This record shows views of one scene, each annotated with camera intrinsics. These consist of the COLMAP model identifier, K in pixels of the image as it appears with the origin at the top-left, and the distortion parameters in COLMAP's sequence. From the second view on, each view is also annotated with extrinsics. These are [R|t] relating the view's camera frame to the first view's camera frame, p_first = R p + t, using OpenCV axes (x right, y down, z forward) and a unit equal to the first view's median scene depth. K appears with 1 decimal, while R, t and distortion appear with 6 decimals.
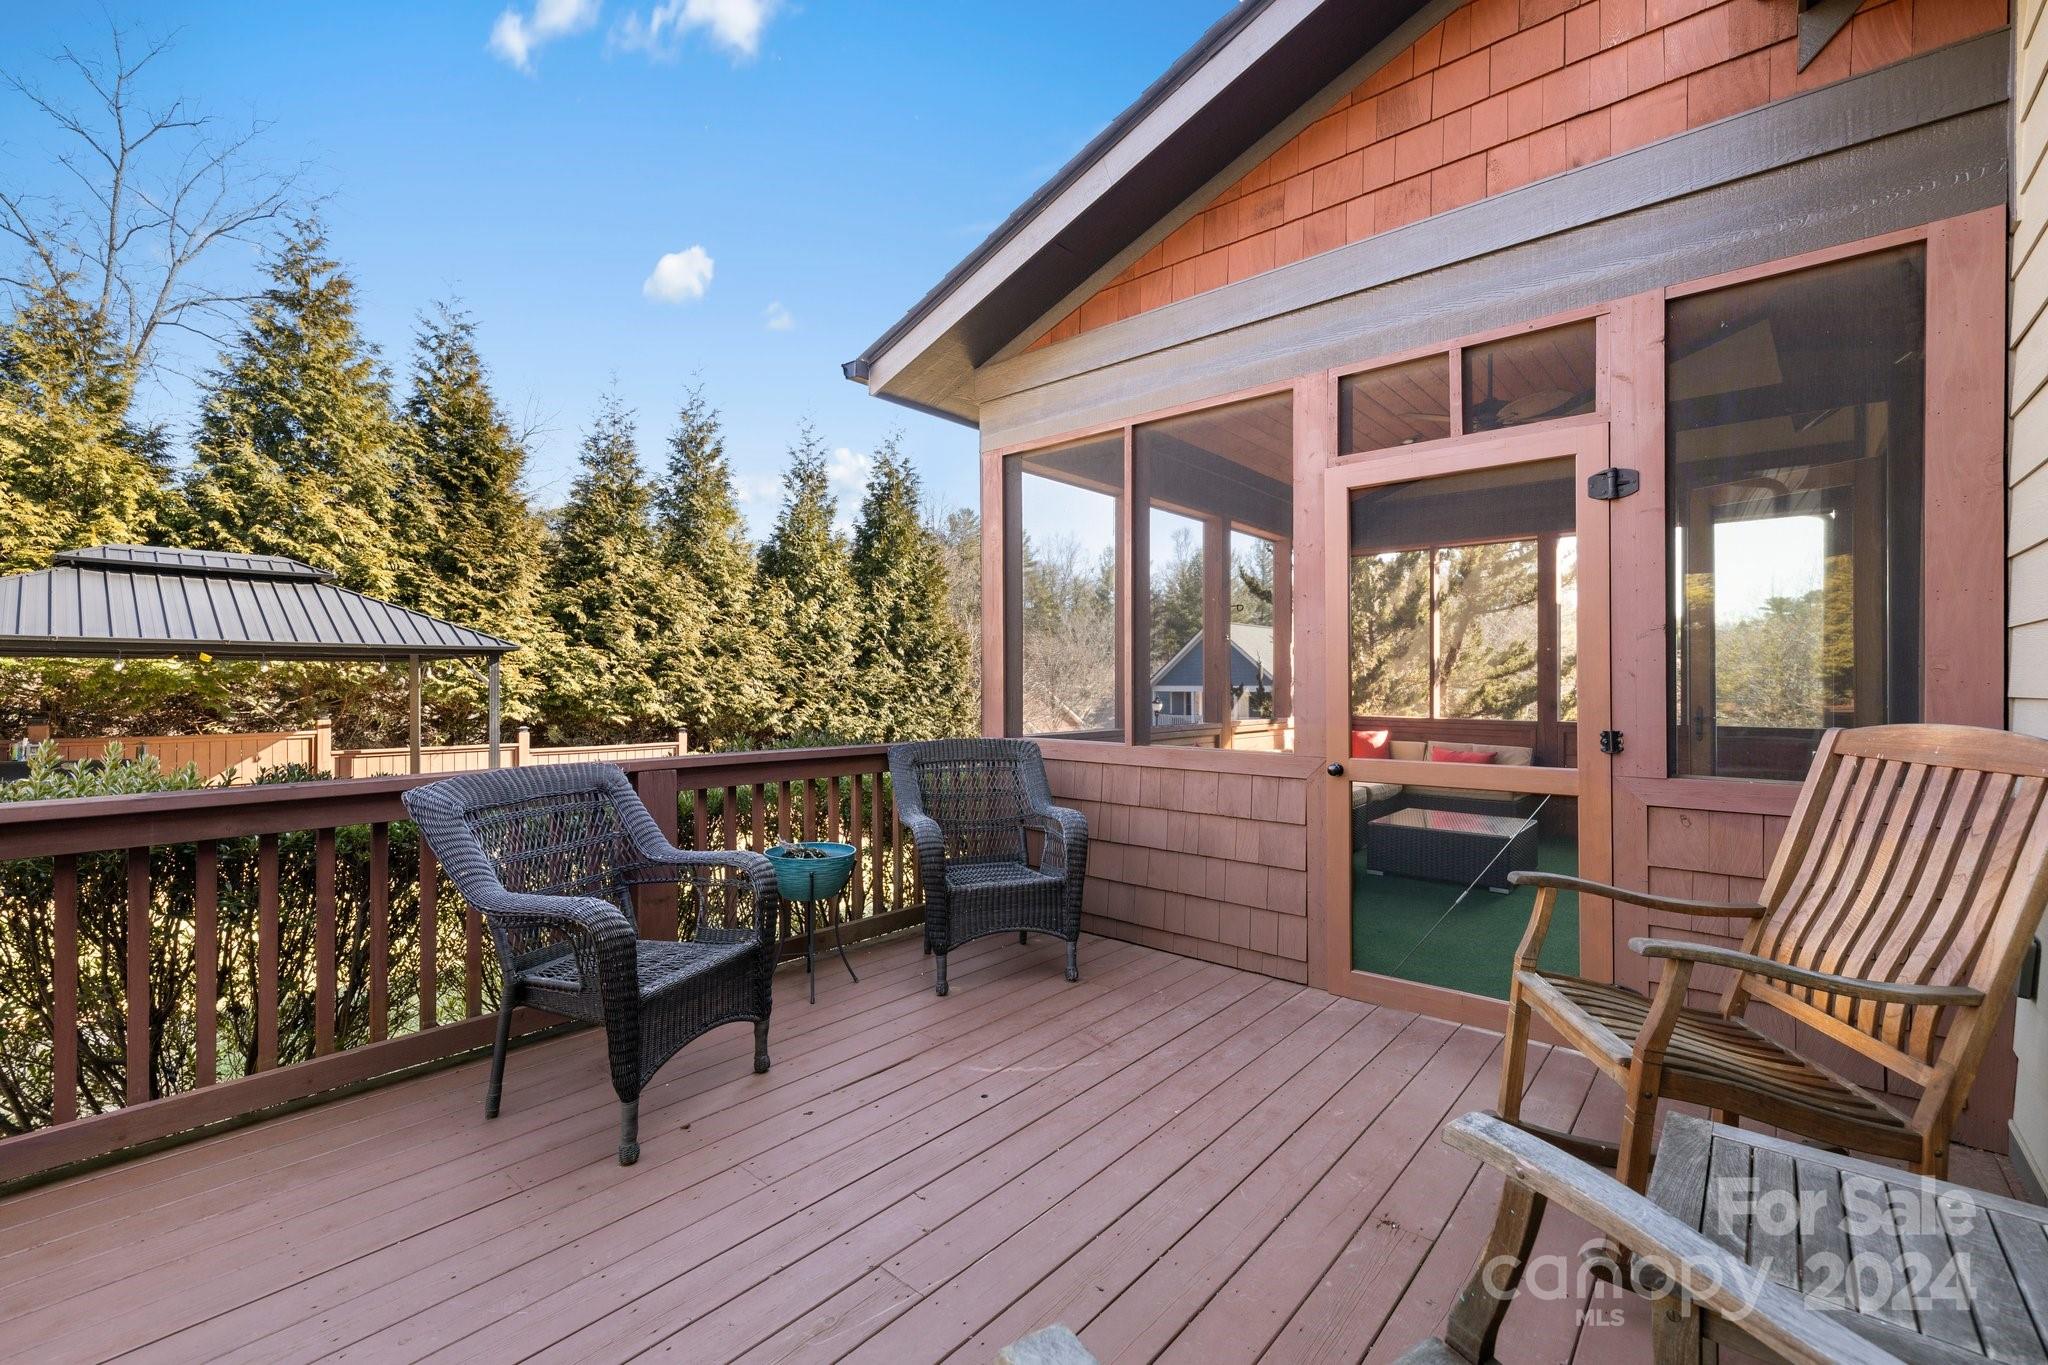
lens RADIAL K [[866.8, 0, 1028.4], [0, 866.8, 686.4], [0, 0, 1]] dist [0.001490, 0.000545]
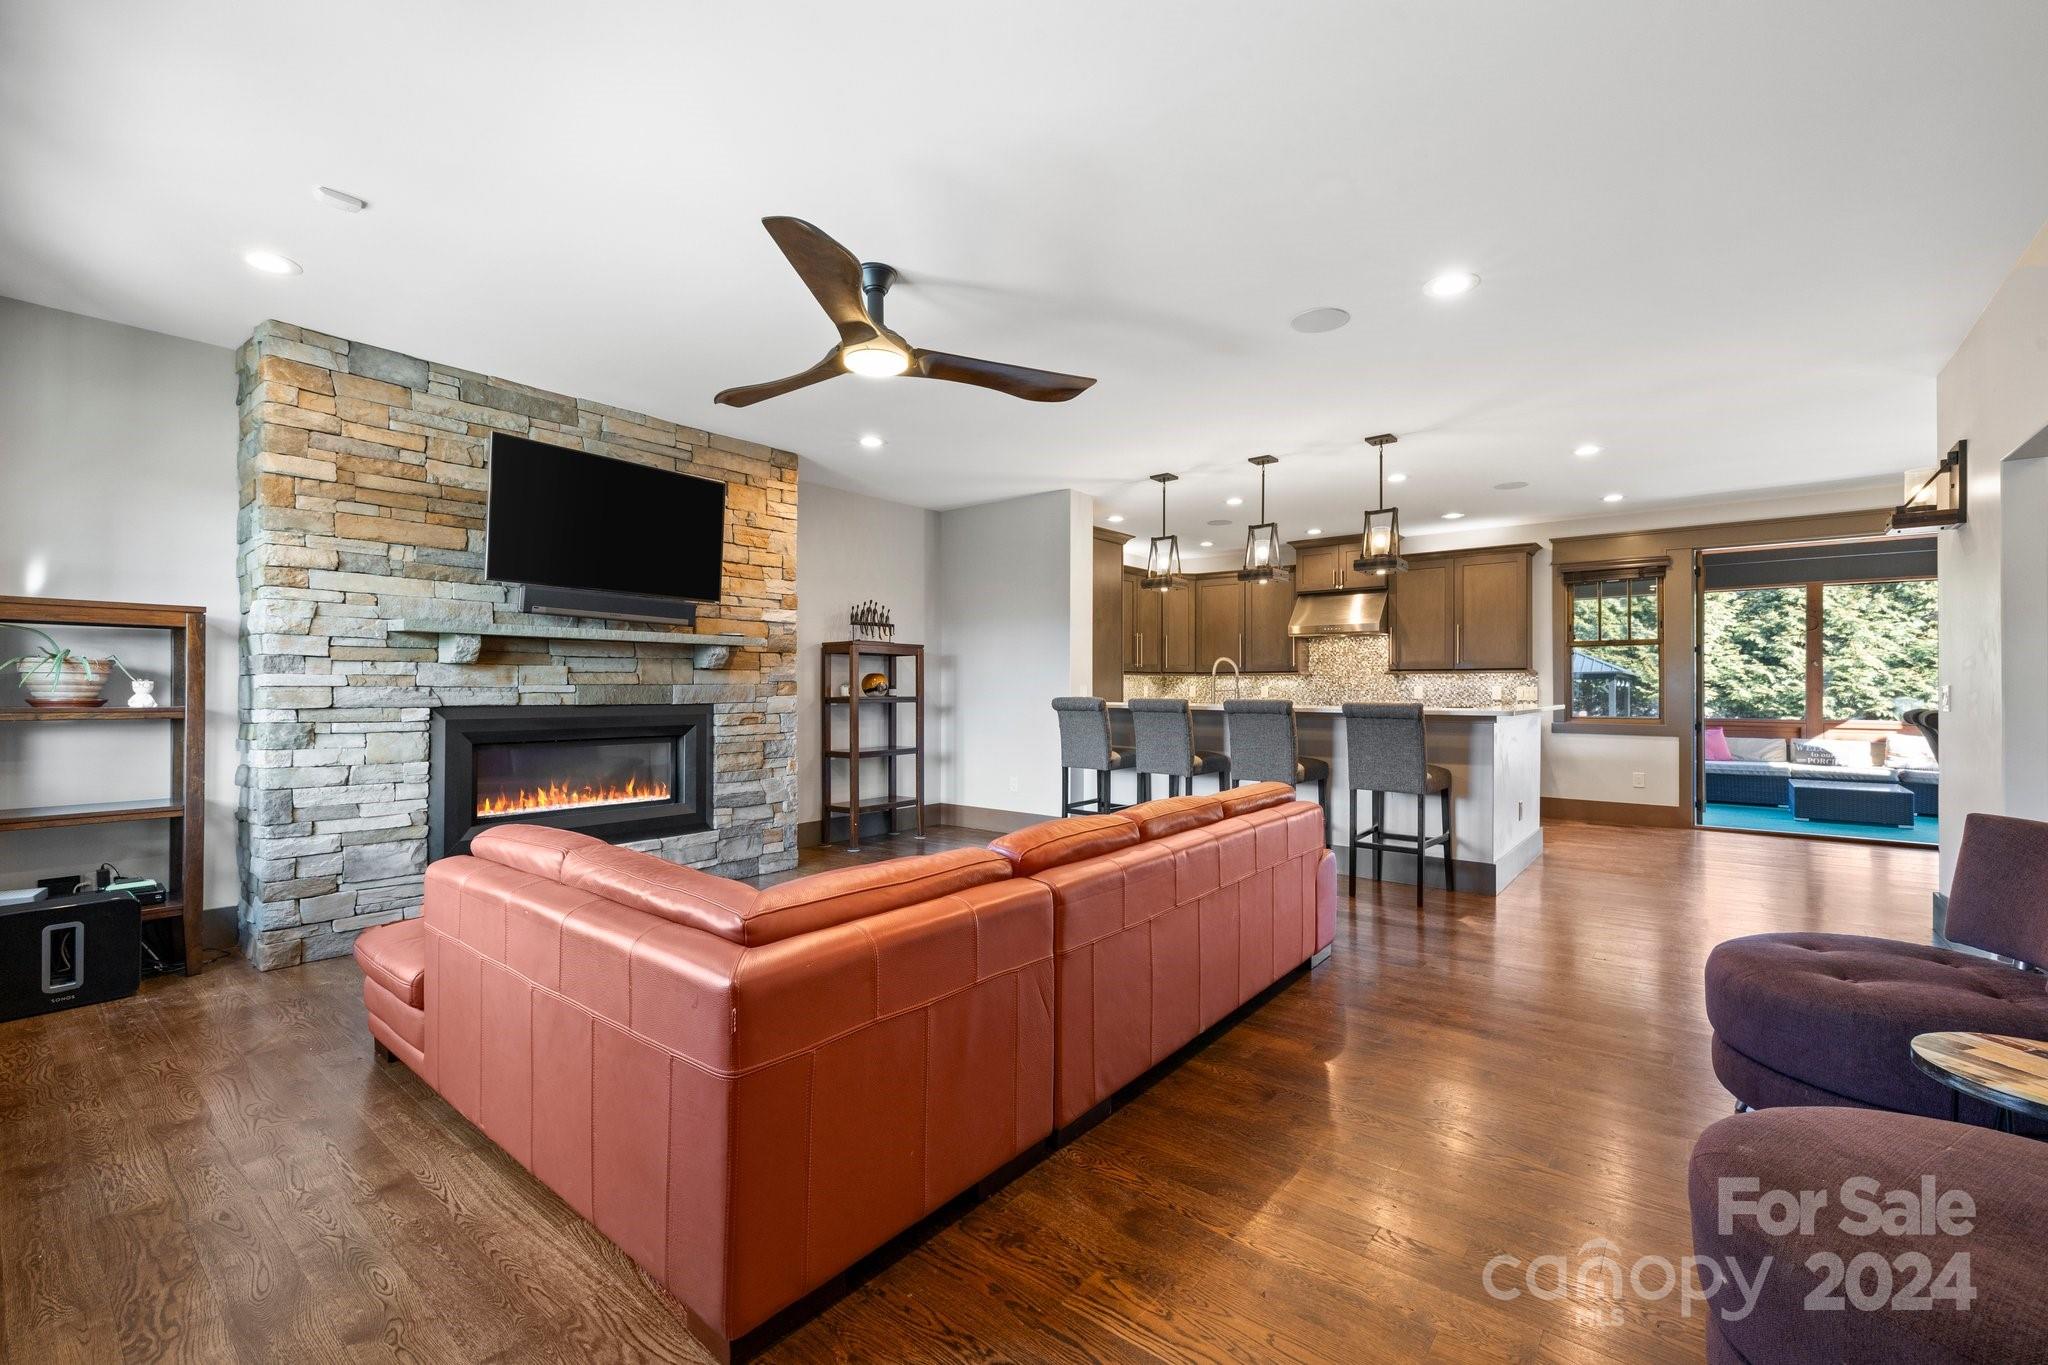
lens RADIAL K [[866.8, 0, 1023.8], [0, 866.8, 677.9], [0, 0, 1]] dist [0.001490, 0.000545]
pose [[0.034114, -0.011949, -0.999347, 0.752314], [-0.003730, 0.999920, -0.012084, -0.004134], [0.999411, 0.004140, 0.034067, -0.179425]]
